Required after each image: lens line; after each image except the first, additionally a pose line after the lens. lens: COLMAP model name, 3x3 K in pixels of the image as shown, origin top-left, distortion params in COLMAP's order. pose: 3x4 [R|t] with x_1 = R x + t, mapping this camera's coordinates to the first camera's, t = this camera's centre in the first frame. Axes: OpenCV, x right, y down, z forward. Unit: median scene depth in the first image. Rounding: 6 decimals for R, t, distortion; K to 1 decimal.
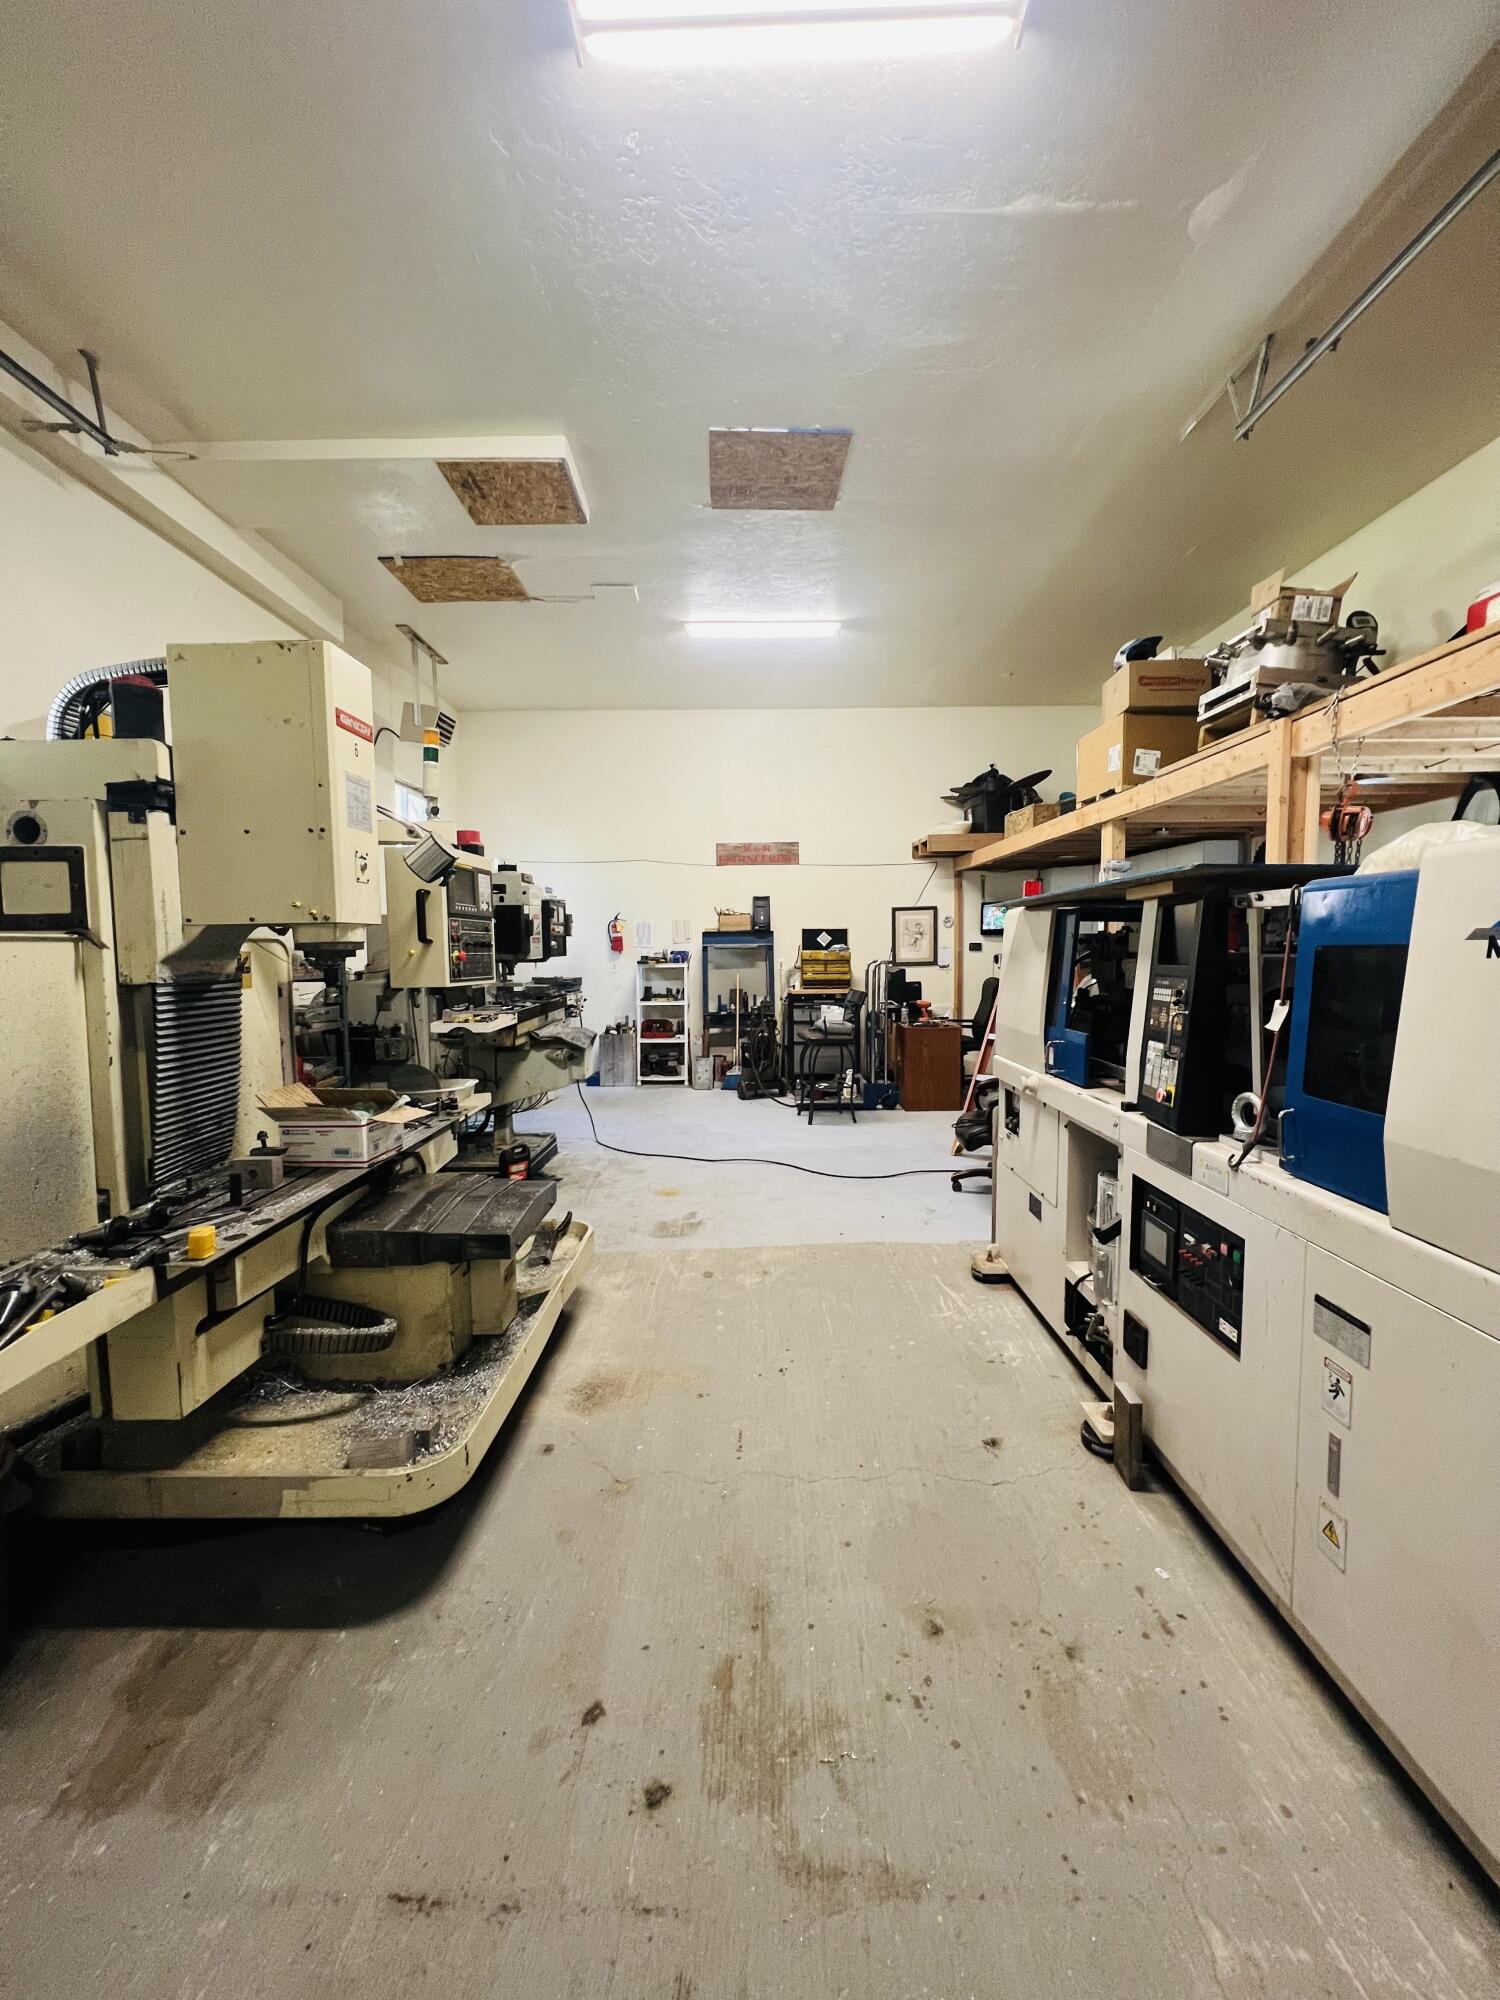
lens RADIAL K [[801.3, 0, 749.6], [0, 801.3, 1003.2], [0, 0, 1]] dist [-0.002791, 0.000376]
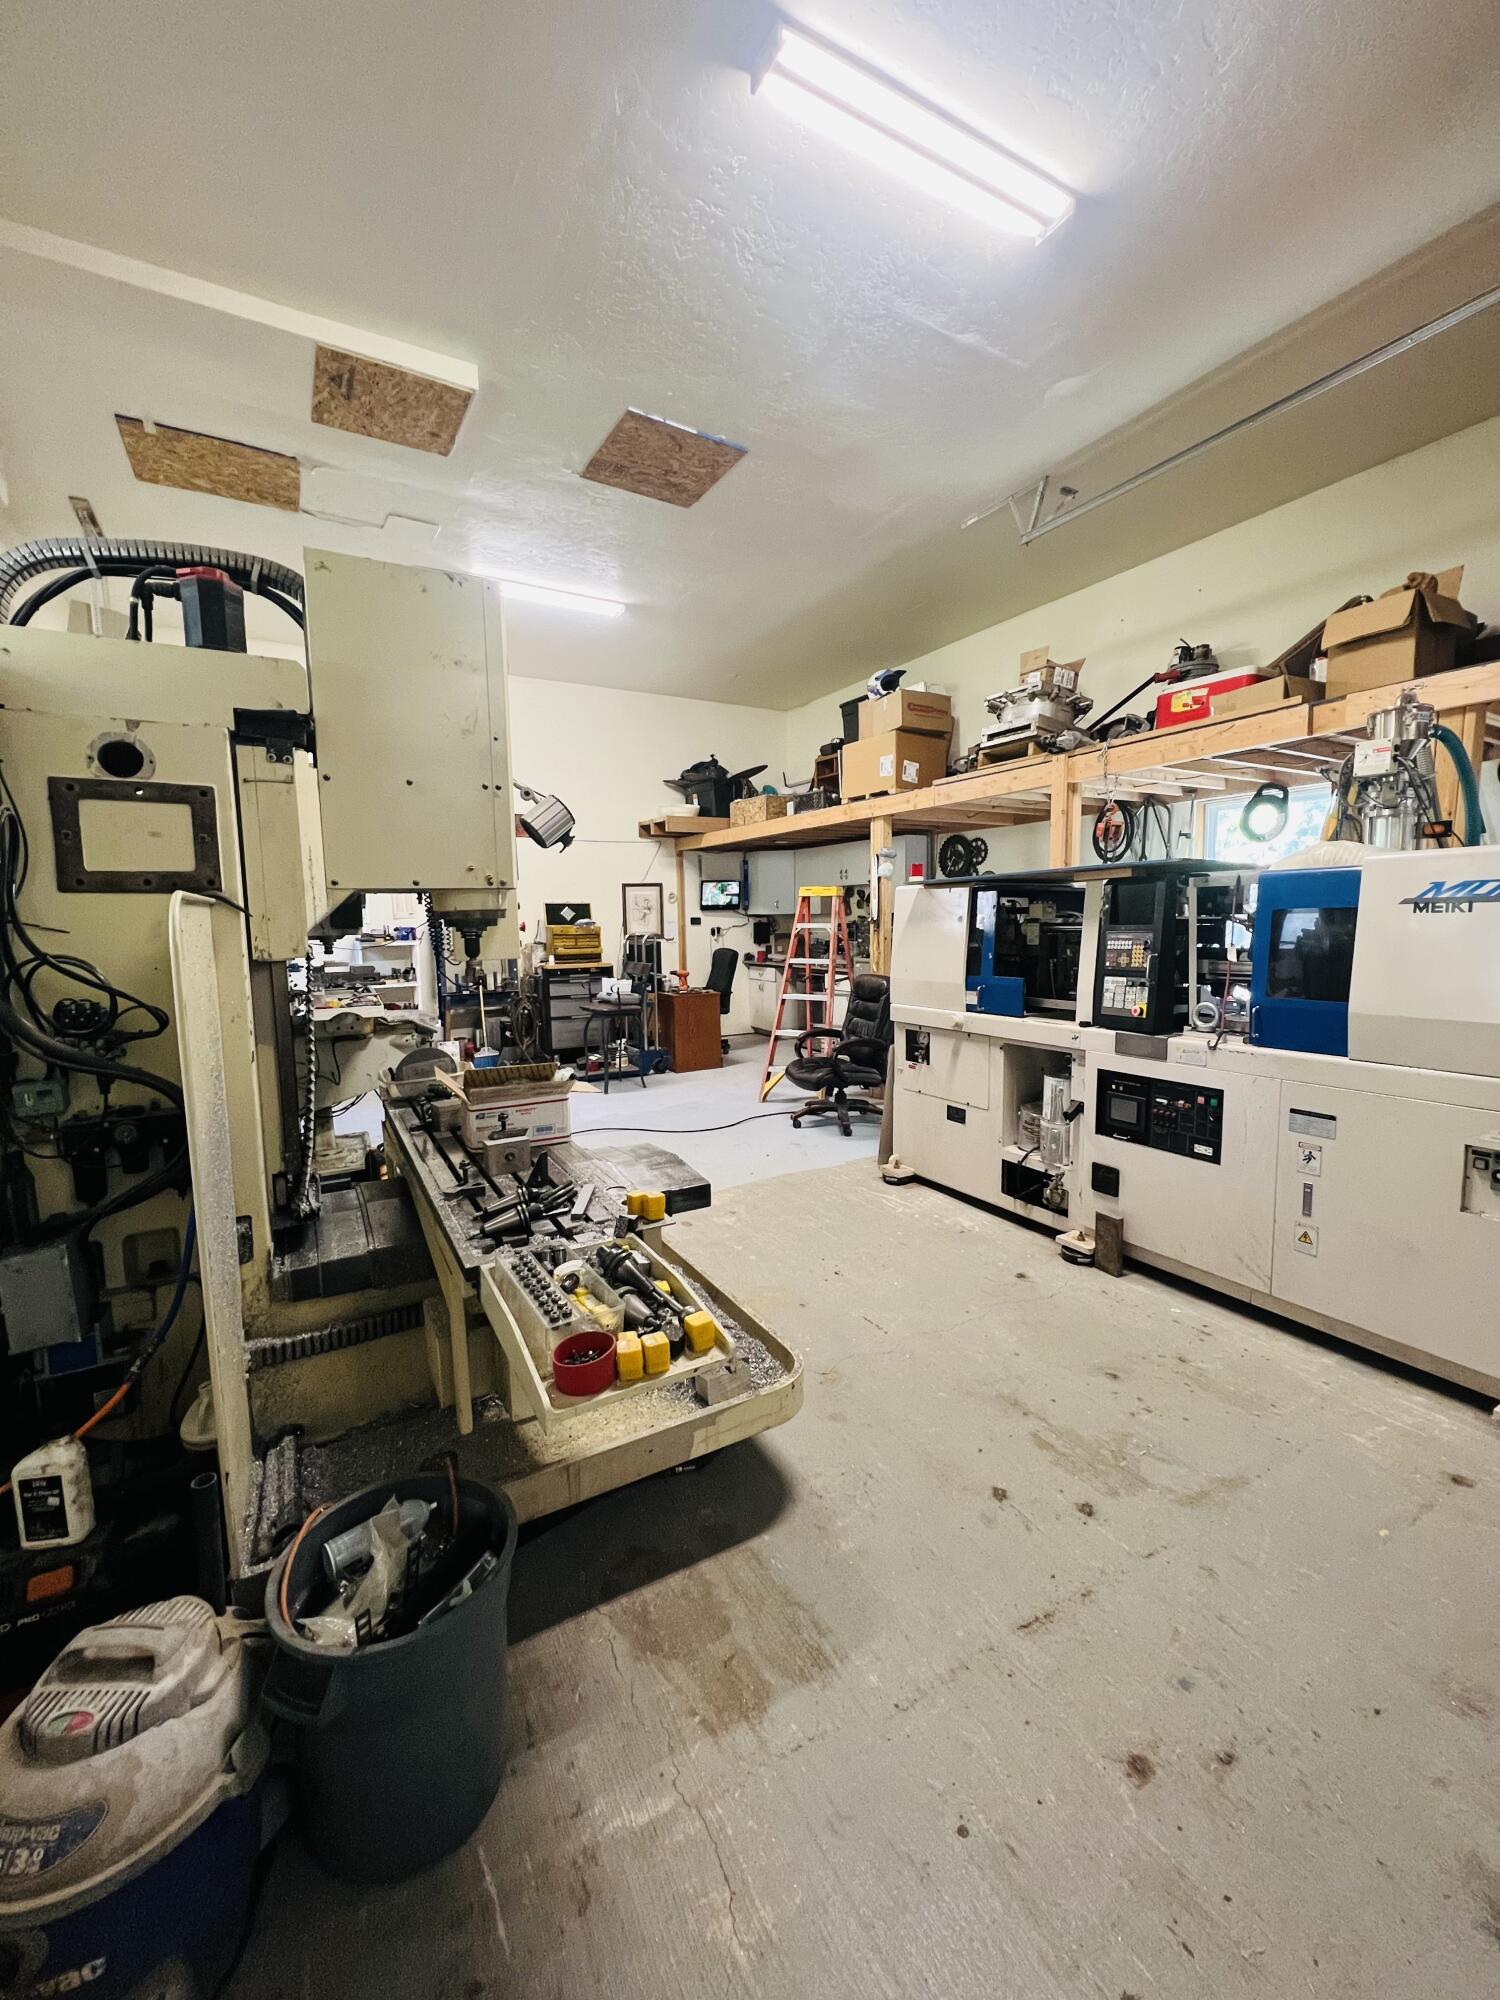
lens RADIAL K [[801.3, 0, 751.8], [0, 801.3, 1004.2], [0, 0, 1]] dist [-0.002791, 0.000376]
pose [[0.865325, -0.057434, 0.497909, -0.507077], [0.043149, 0.998261, 0.040162, 0.006130], [-0.499350, -0.013269, 0.866299, 0.031761]]
